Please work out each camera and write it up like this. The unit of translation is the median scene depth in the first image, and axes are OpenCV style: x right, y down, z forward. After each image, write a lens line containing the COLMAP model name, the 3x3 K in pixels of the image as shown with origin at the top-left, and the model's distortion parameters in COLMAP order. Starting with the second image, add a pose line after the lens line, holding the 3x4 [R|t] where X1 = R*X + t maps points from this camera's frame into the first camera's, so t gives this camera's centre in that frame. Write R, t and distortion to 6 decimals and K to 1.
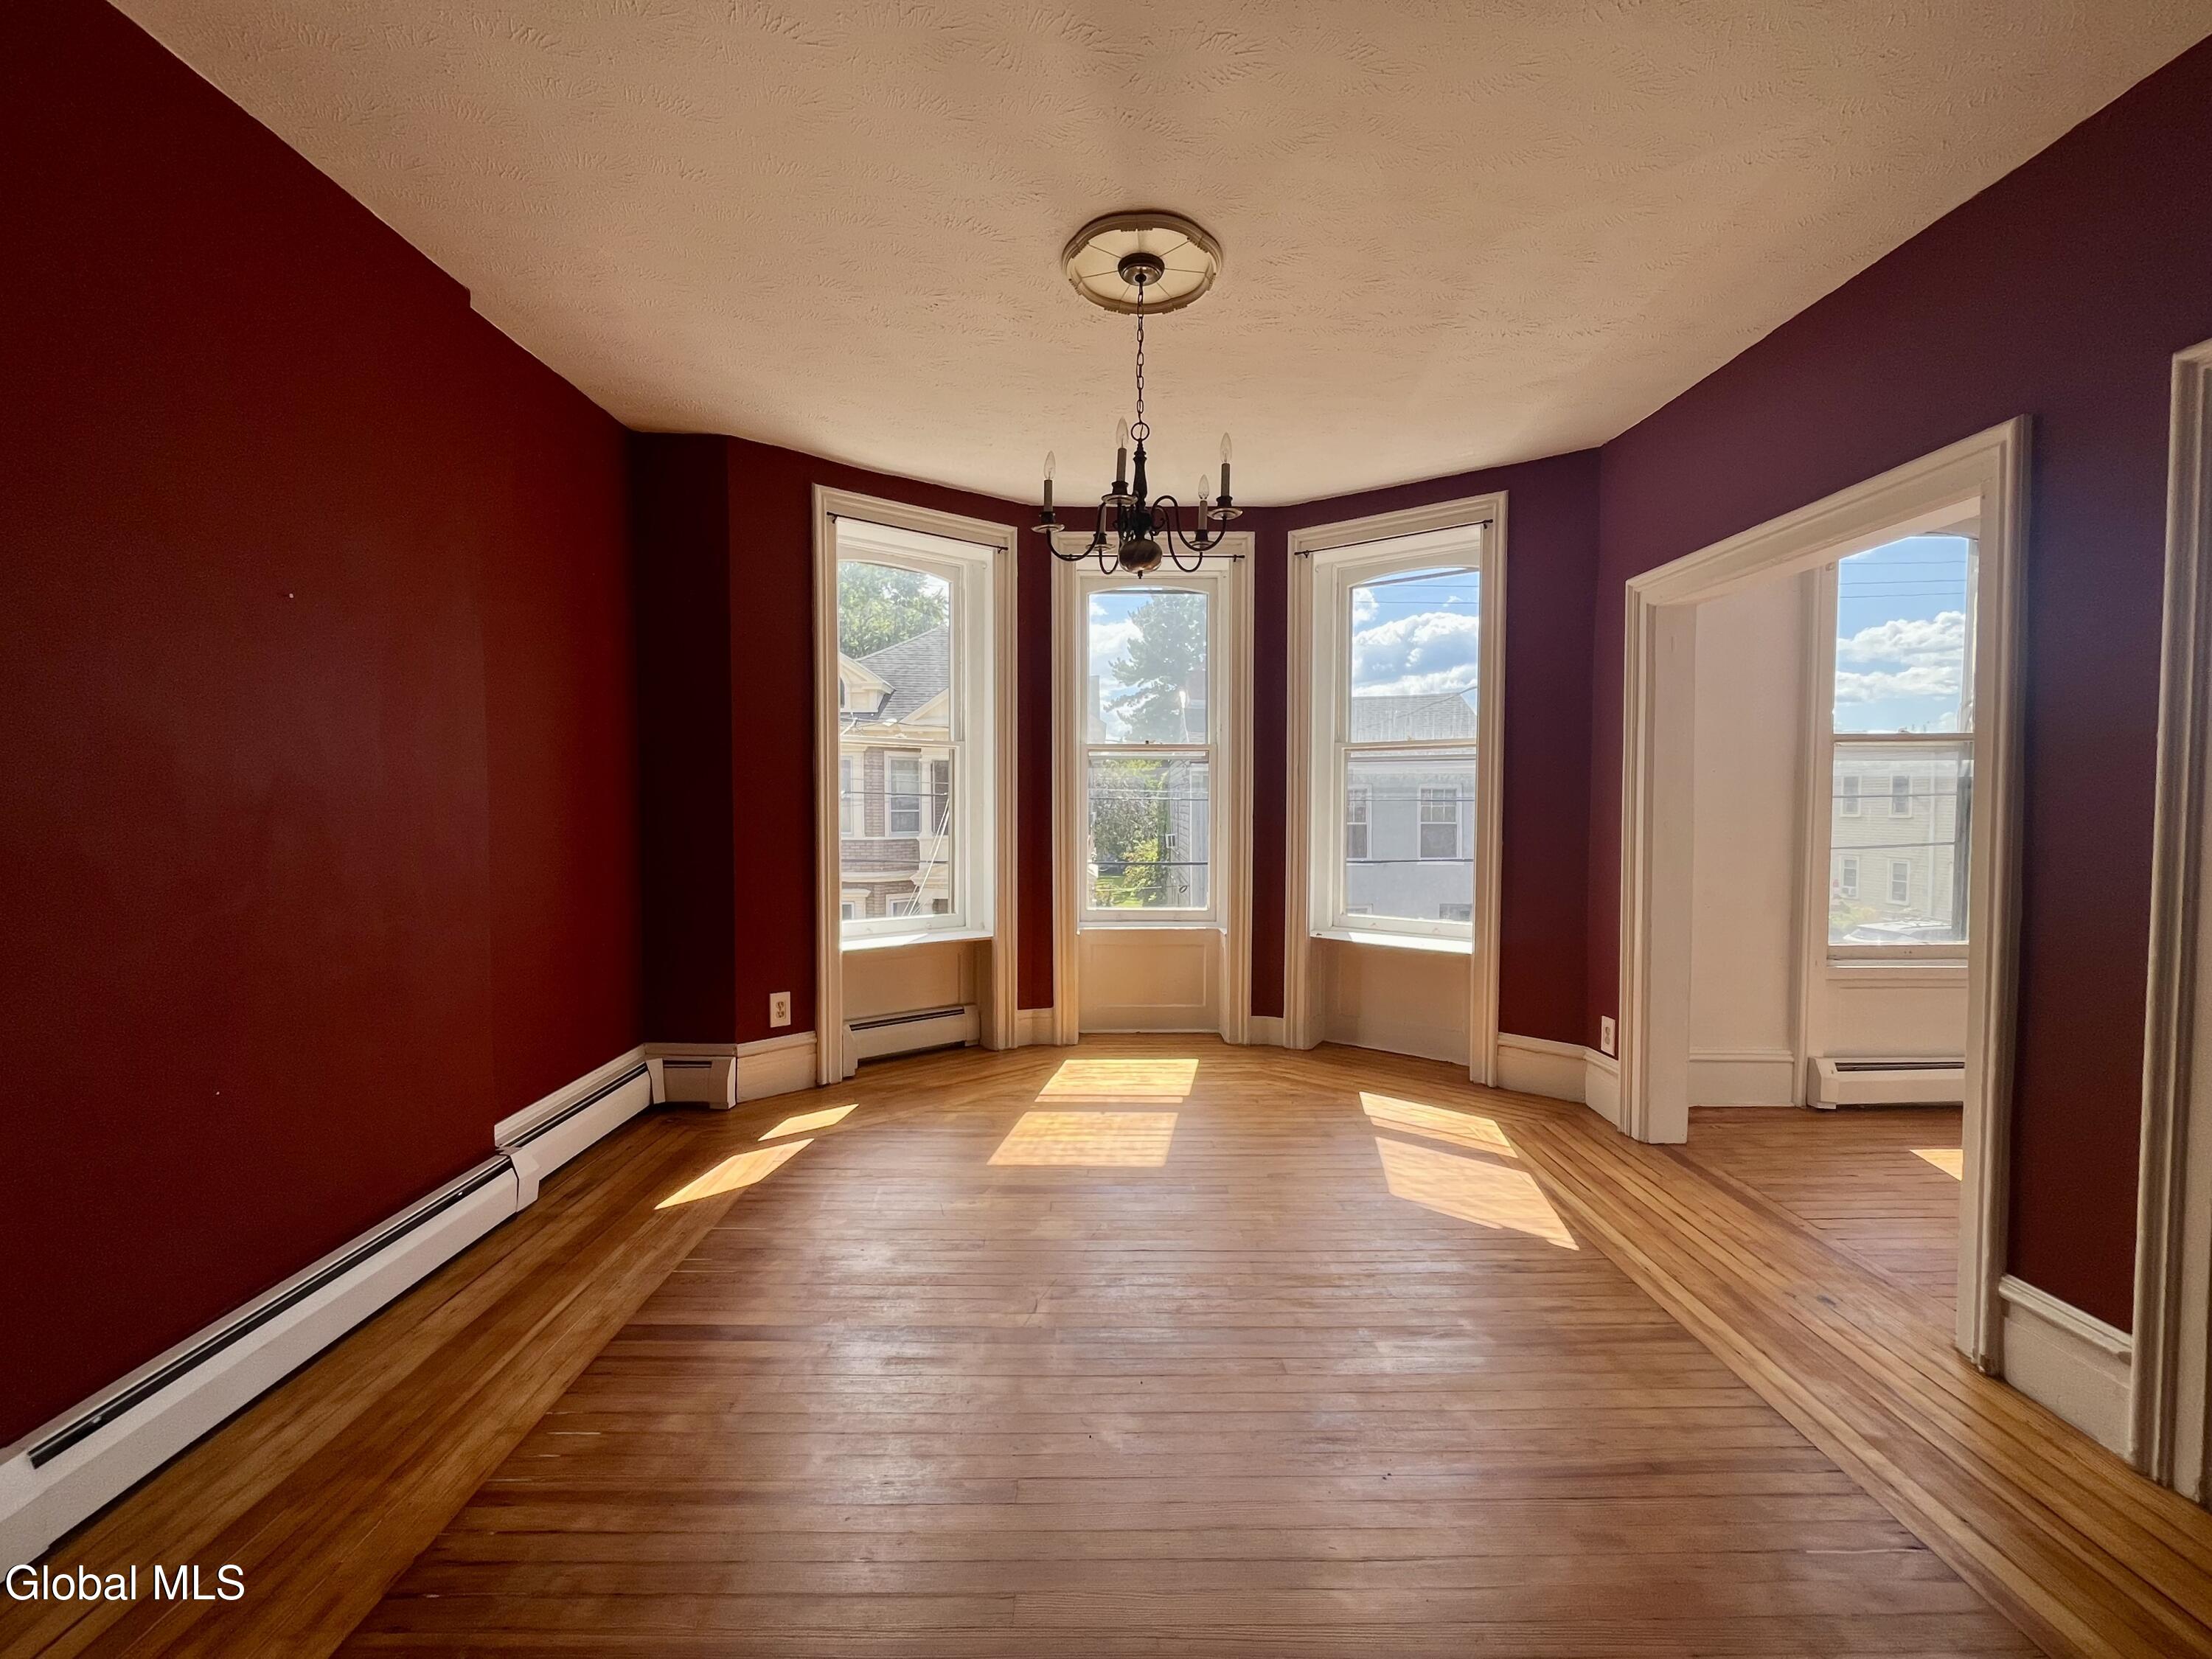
lens RADIAL K [[895.2, 0, 1107.6], [0, 895.2, 833.4], [0, 0, 1]] dist [0.001882, -0.001029]
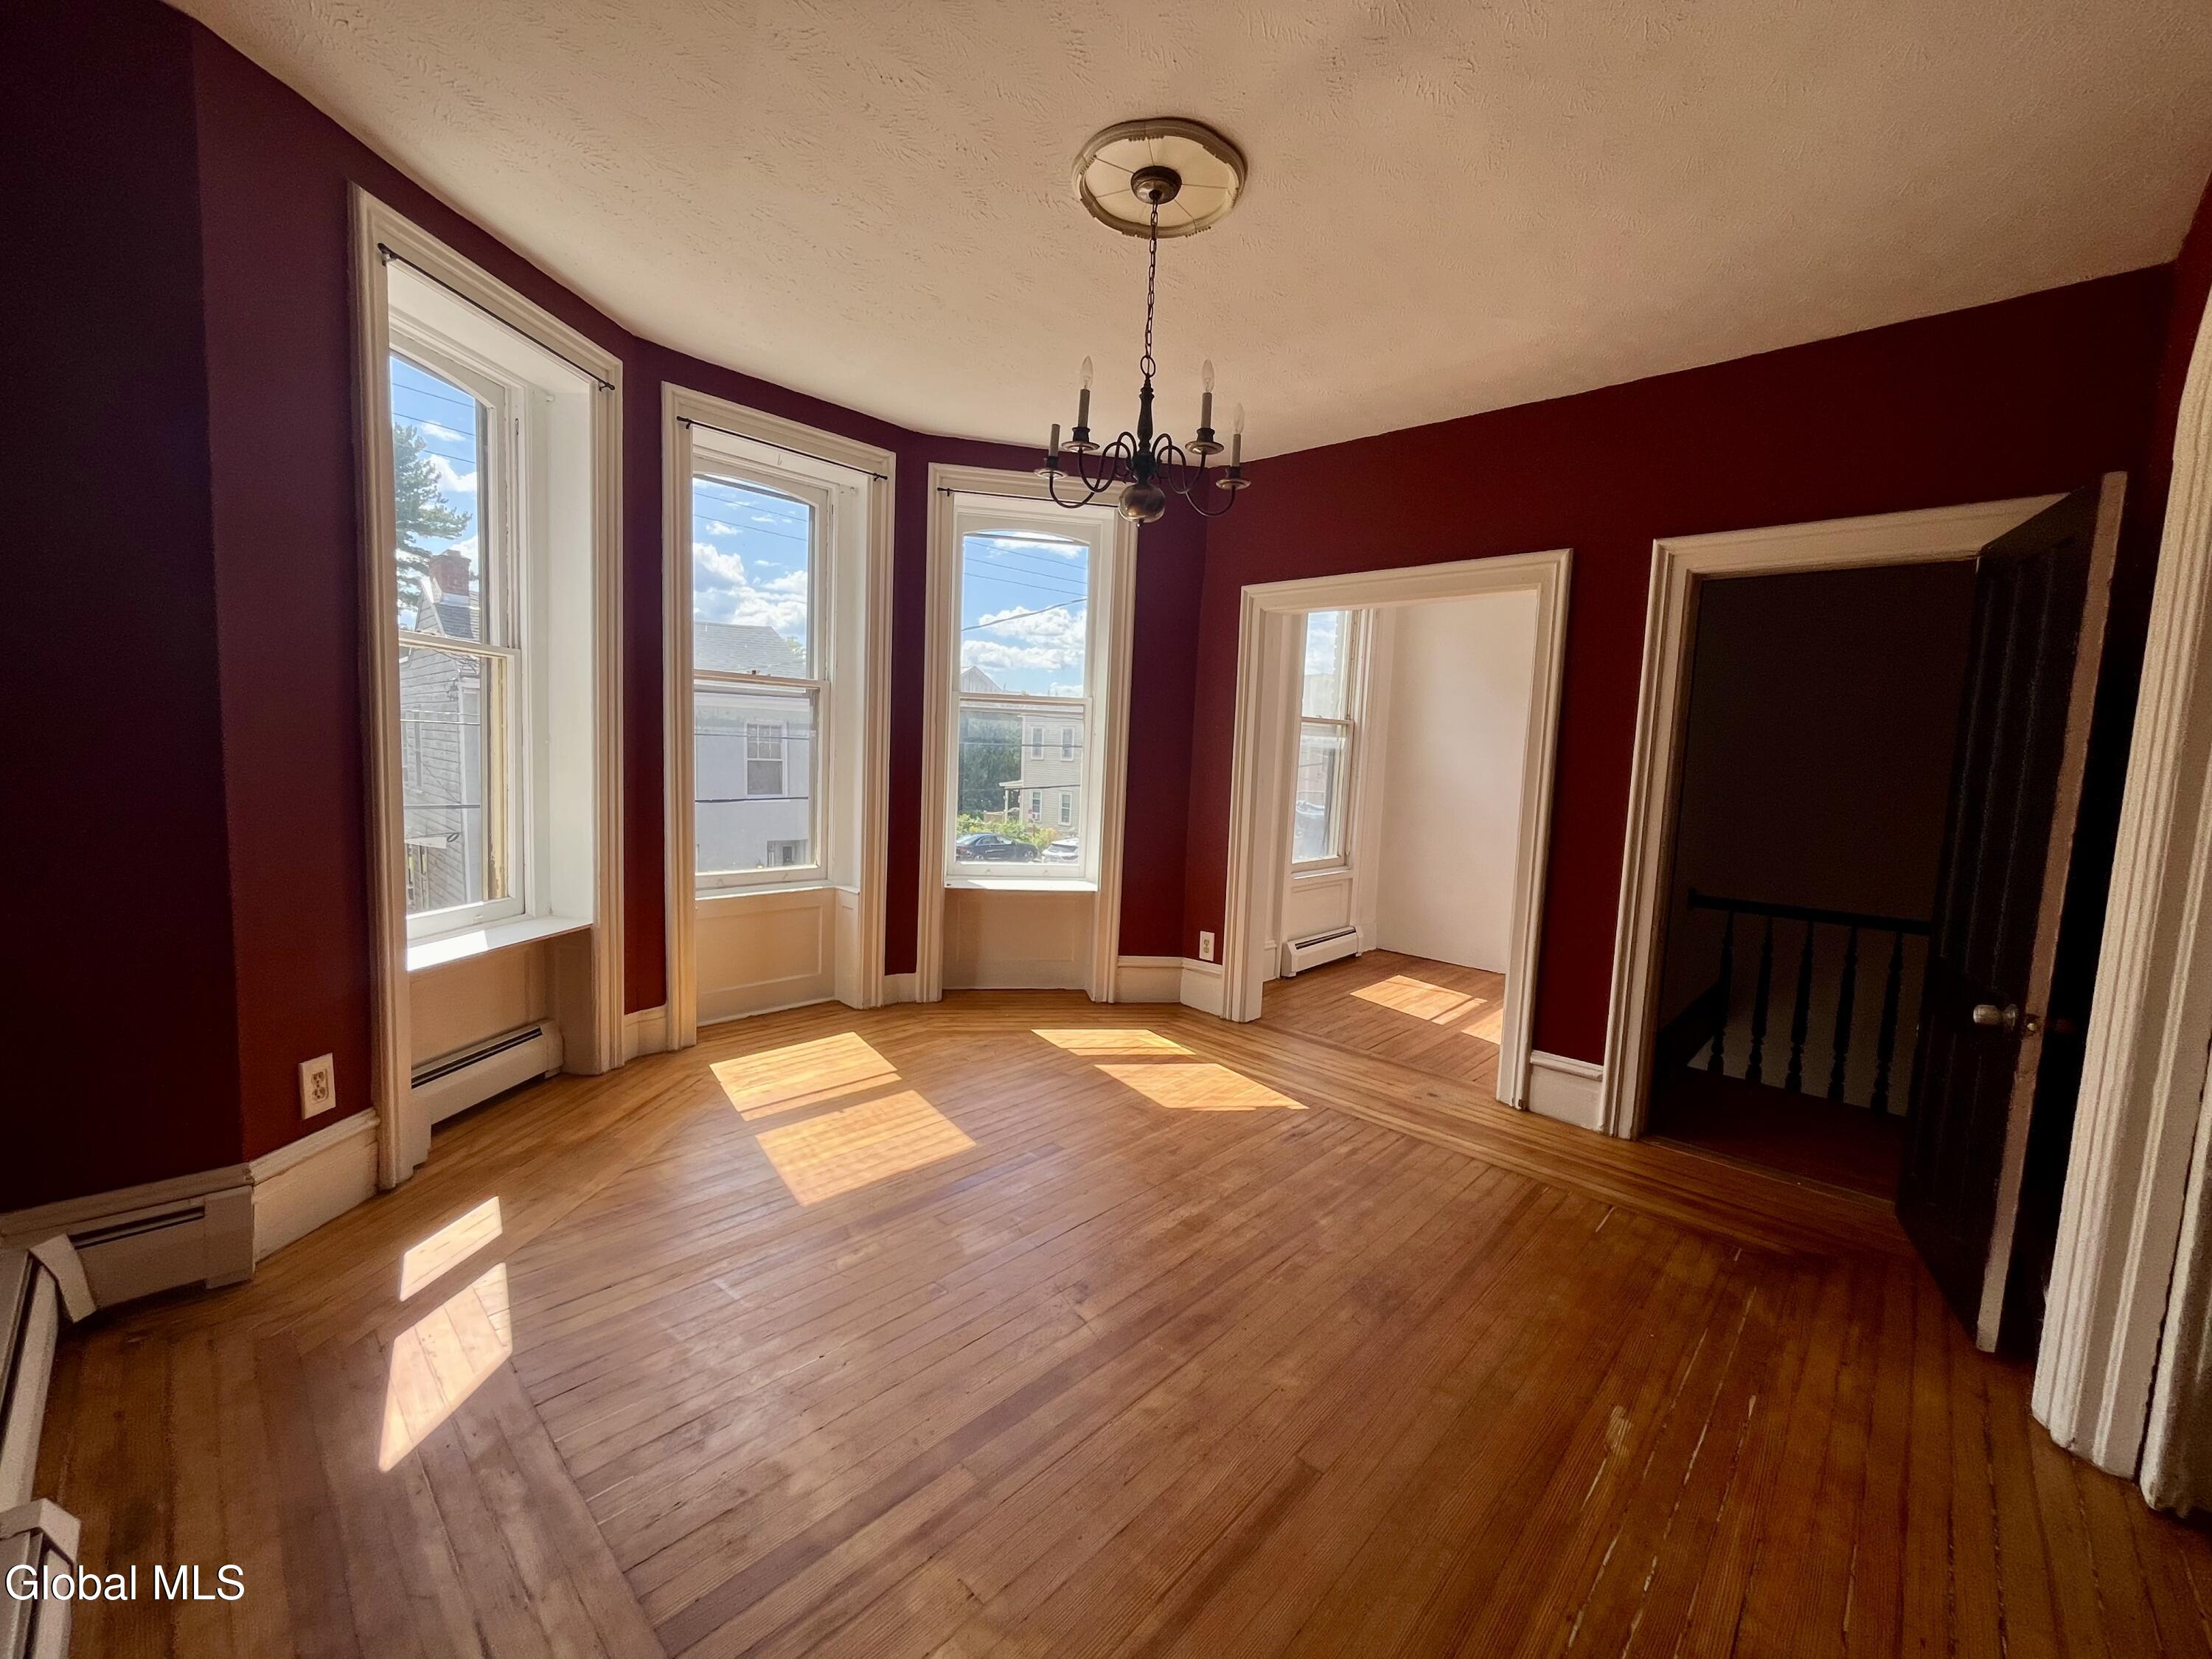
lens RADIAL K [[895.2, 0, 1100.5], [0, 895.2, 828.6], [0, 0, 1]] dist [0.001882, -0.001029]
pose [[0.693063, -0.035868, 0.719984, -0.426831], [-0.014130, 0.997894, 0.063315, -0.016941], [-0.720739, -0.054055, 0.691096, 0.228750]]
